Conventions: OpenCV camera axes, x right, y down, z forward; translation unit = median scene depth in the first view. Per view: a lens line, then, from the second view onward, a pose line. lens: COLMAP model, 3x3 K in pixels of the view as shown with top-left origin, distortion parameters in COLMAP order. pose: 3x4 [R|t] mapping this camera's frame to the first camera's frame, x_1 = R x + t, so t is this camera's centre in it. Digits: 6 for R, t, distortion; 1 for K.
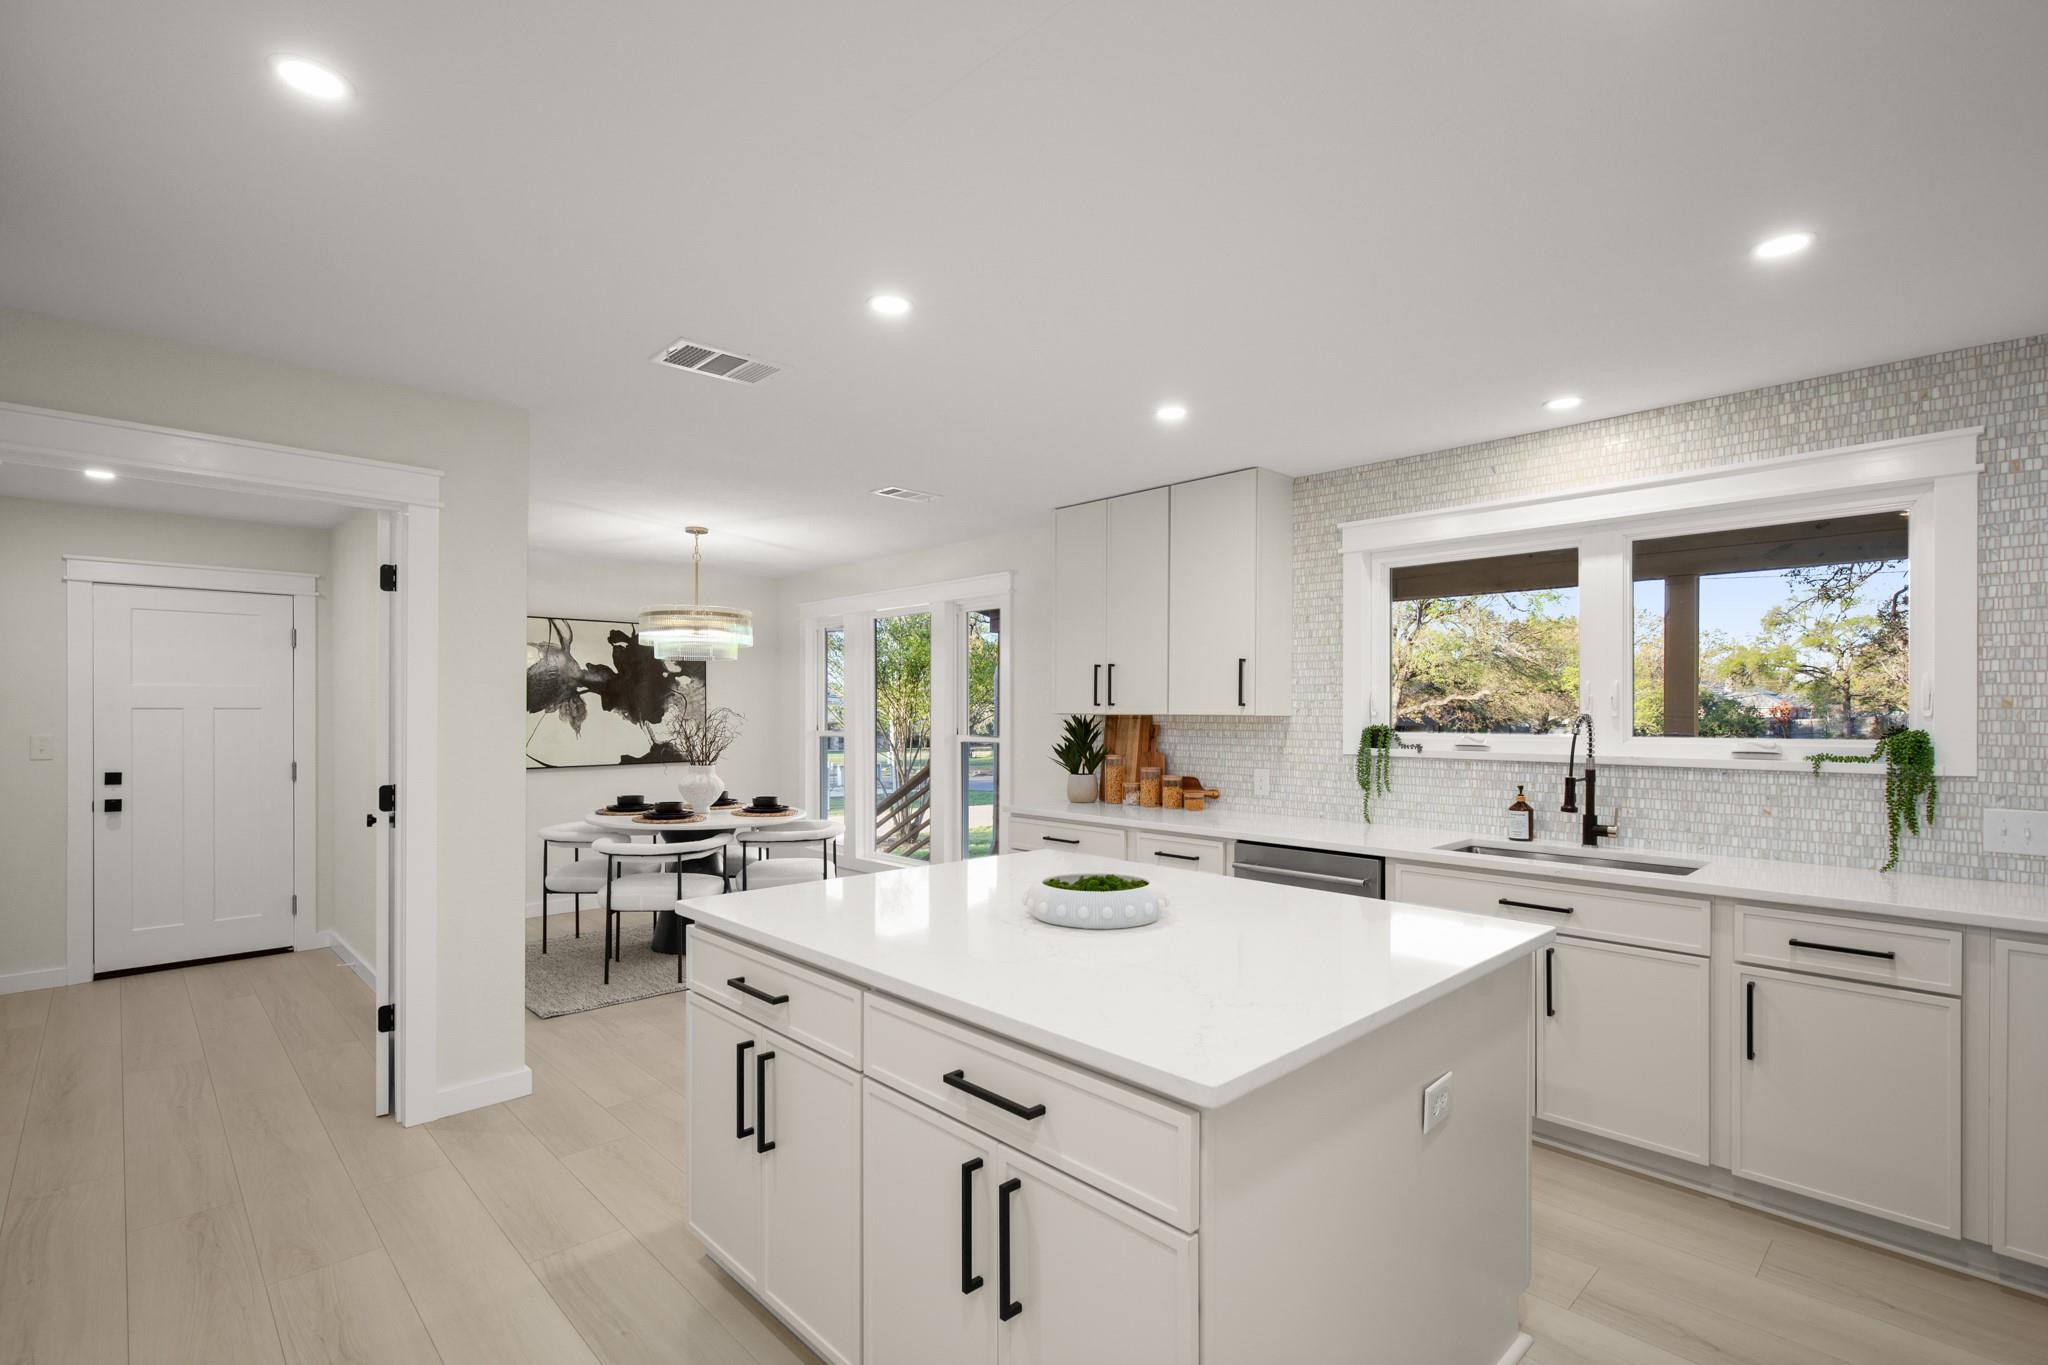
lens RADIAL K [[939.2, 0, 1025.6], [0, 939.2, 731.7], [0, 0, 1]] dist [0.010583, -0.002245]
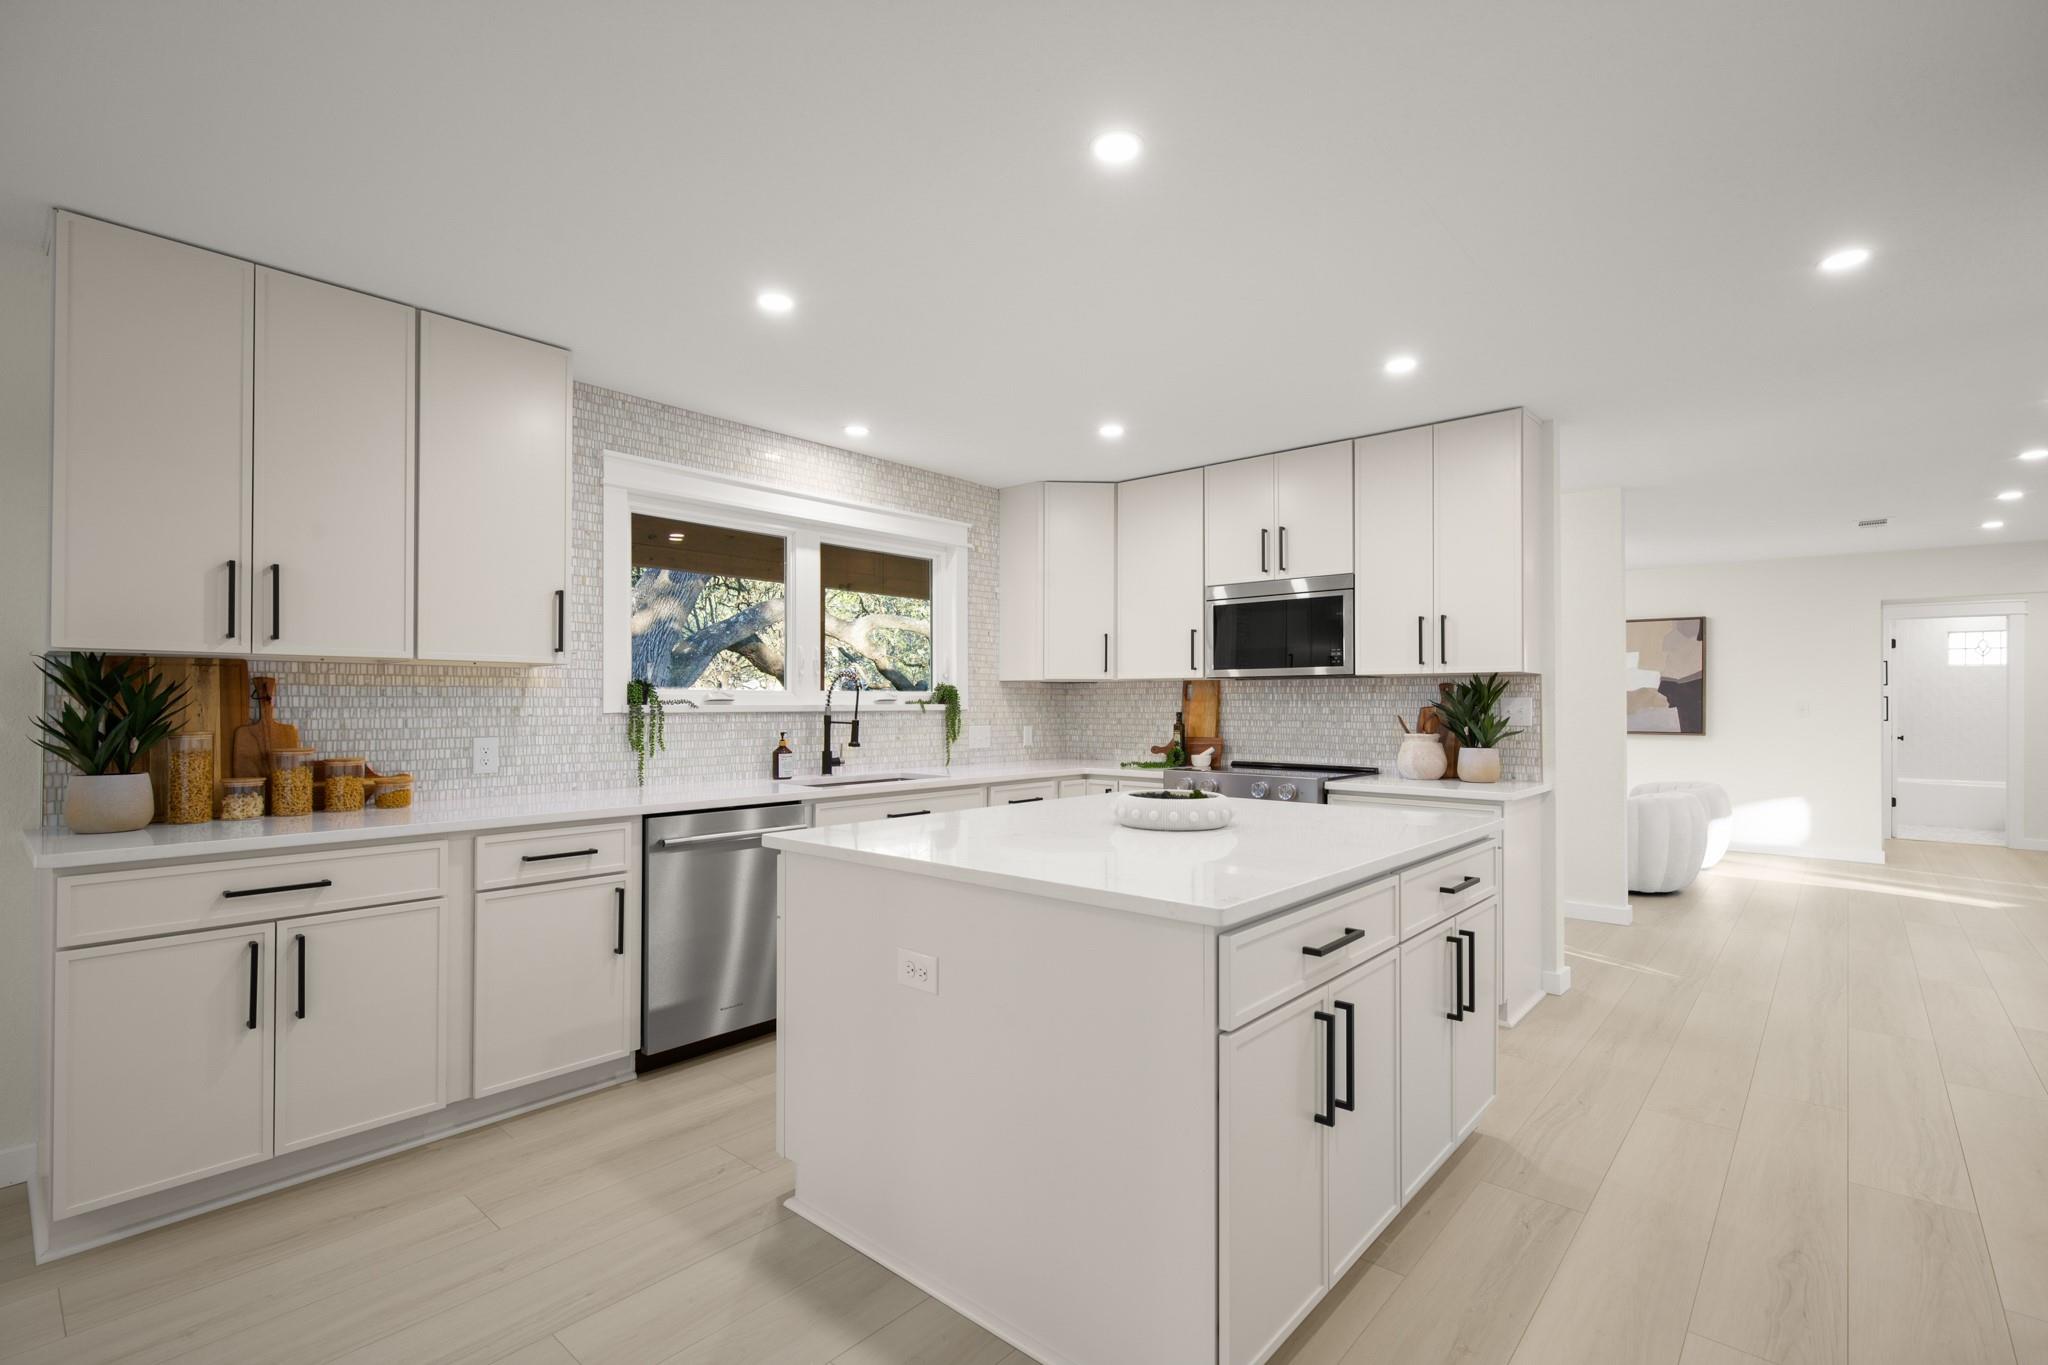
lens RADIAL K [[939.2, 0, 1043.5], [0, 939.2, 693.6], [0, 0, 1]] dist [0.010583, -0.002245]
pose [[-0.082365, -0.016161, 0.996471, -0.562489], [-0.004014, 0.999866, 0.015885, -0.009698], [-0.996594, -0.002691, -0.082418, 0.648690]]
